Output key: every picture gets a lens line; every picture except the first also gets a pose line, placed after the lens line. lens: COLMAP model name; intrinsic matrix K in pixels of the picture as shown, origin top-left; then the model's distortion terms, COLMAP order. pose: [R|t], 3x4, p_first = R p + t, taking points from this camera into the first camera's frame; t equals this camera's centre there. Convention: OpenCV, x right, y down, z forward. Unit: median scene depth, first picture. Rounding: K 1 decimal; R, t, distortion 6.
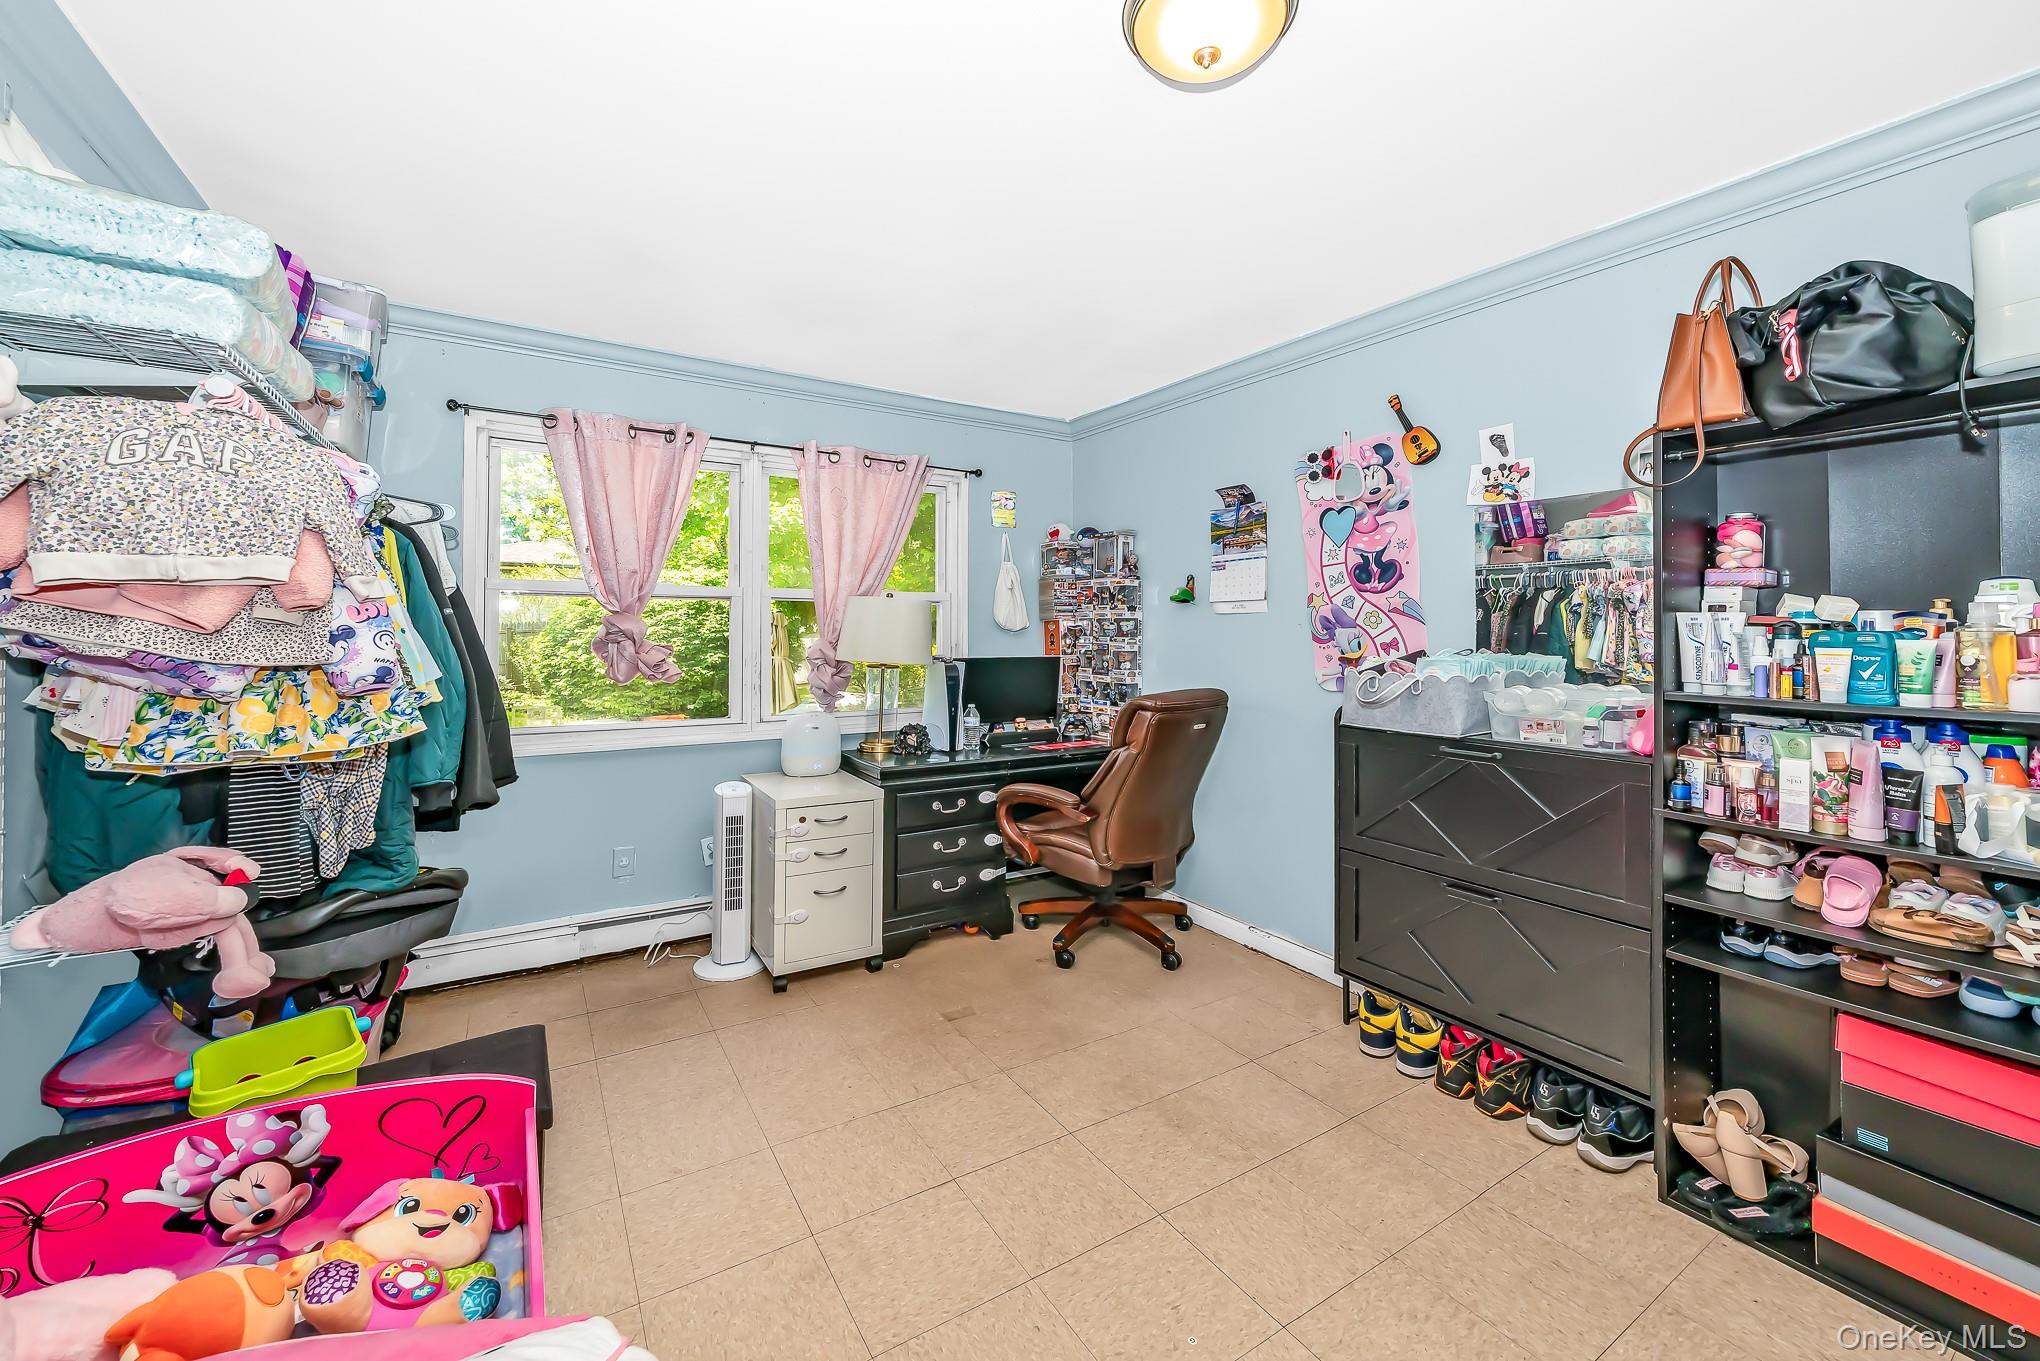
lens RADIAL K [[720.3, 0, 965.1], [0, 720.3, 635.6], [0, 0, 1]] dist [-0.006488, 0.000130]
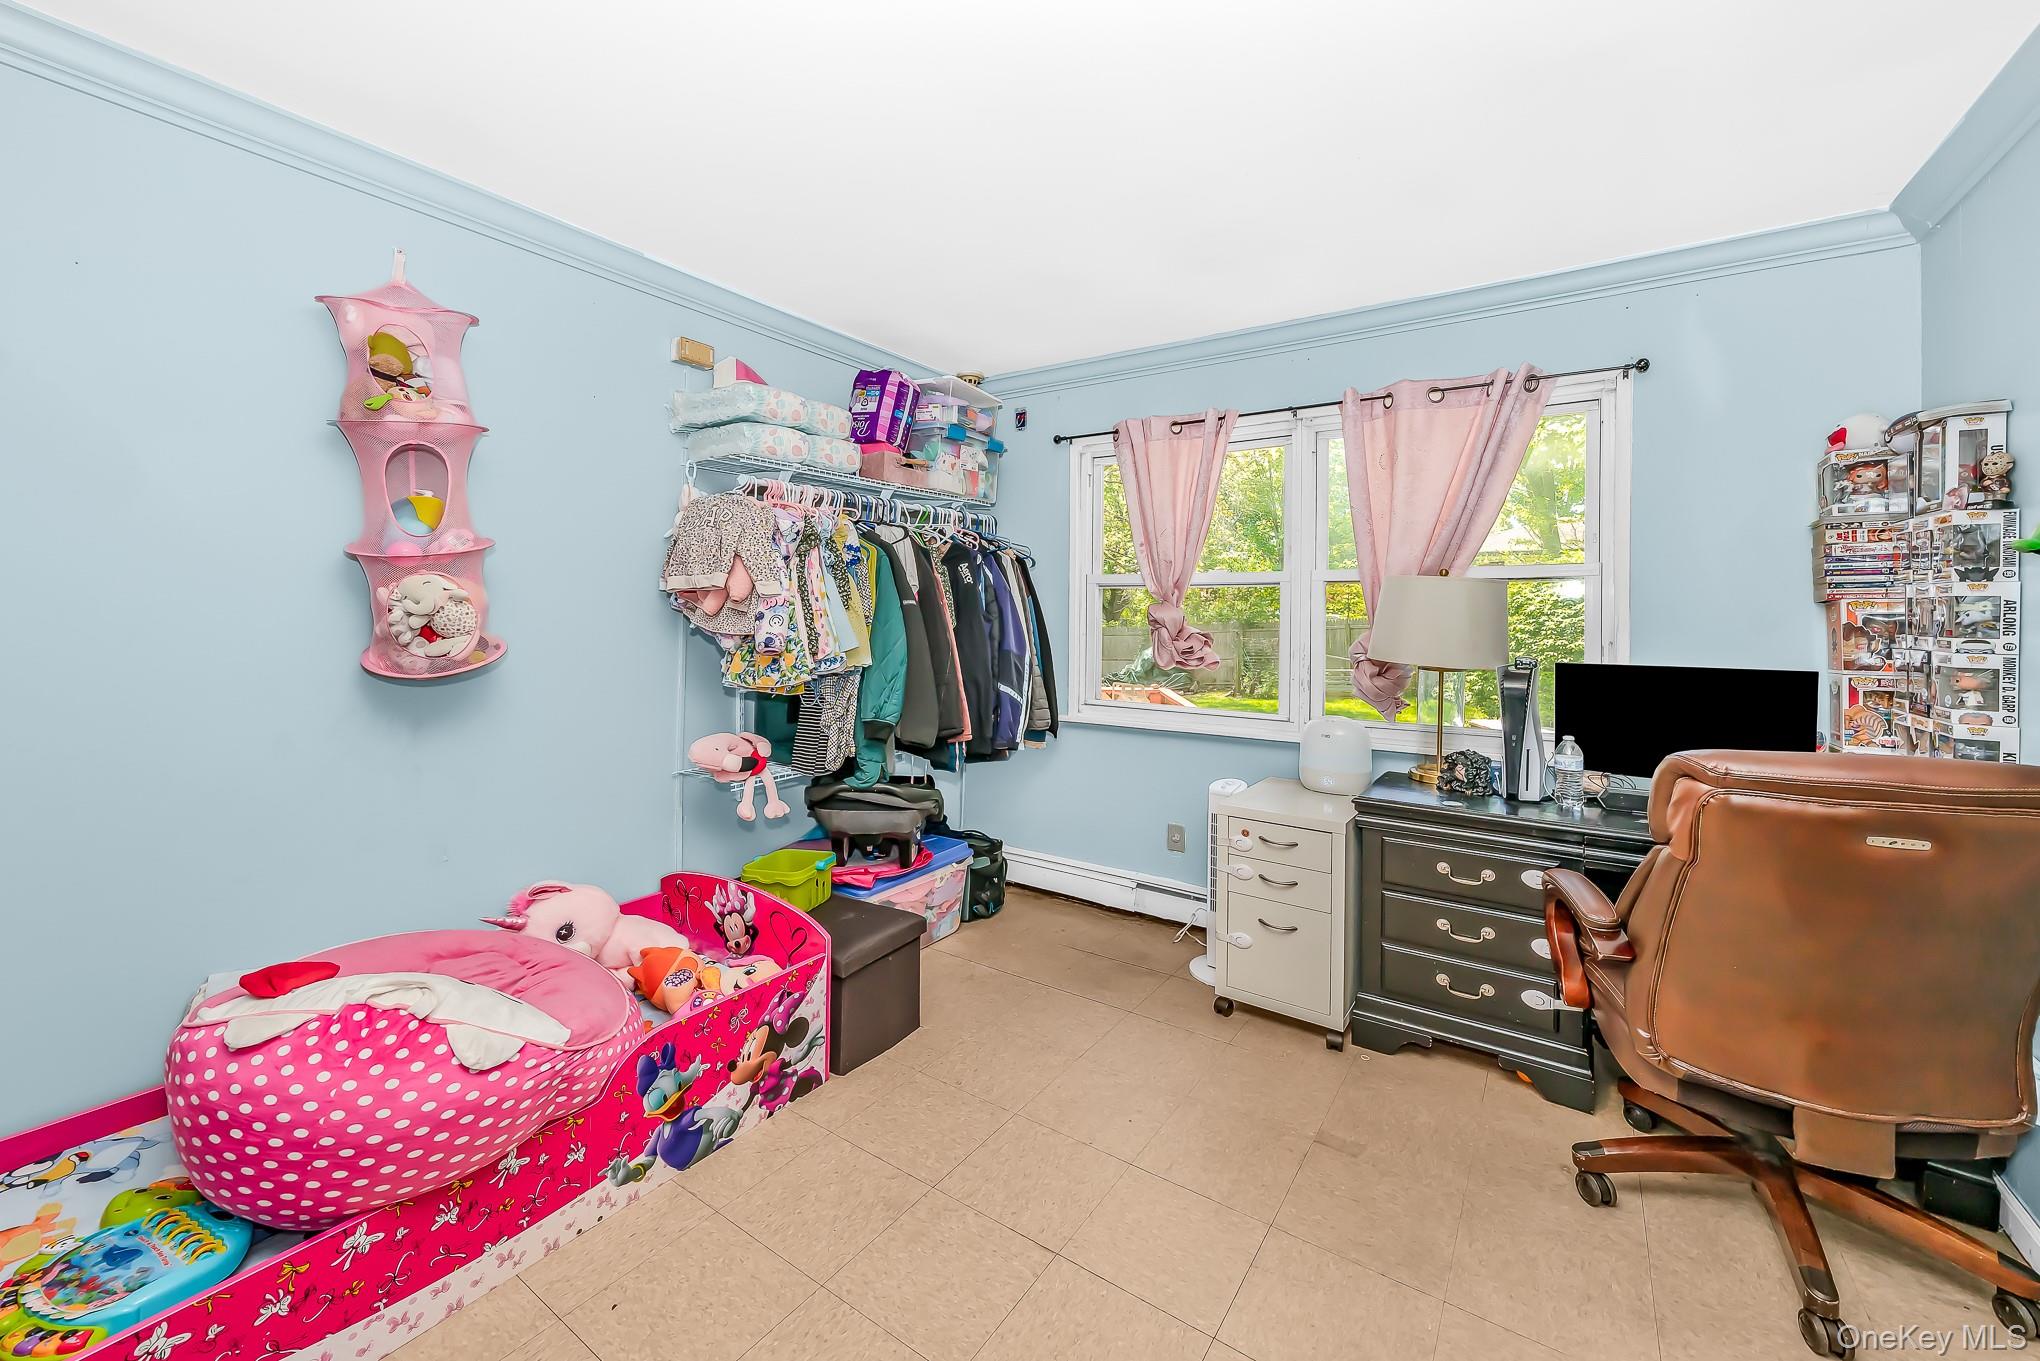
lens RADIAL K [[720.3, 0, 965.1], [0, 720.3, 635.6], [0, 0, 1]] dist [-0.006488, 0.000130]
pose [[0.492863, 0.024773, -0.869754, 0.338070], [-0.013664, 0.999692, 0.020731, 0.000425], [0.870000, 0.001667, 0.493049, 0.246207]]
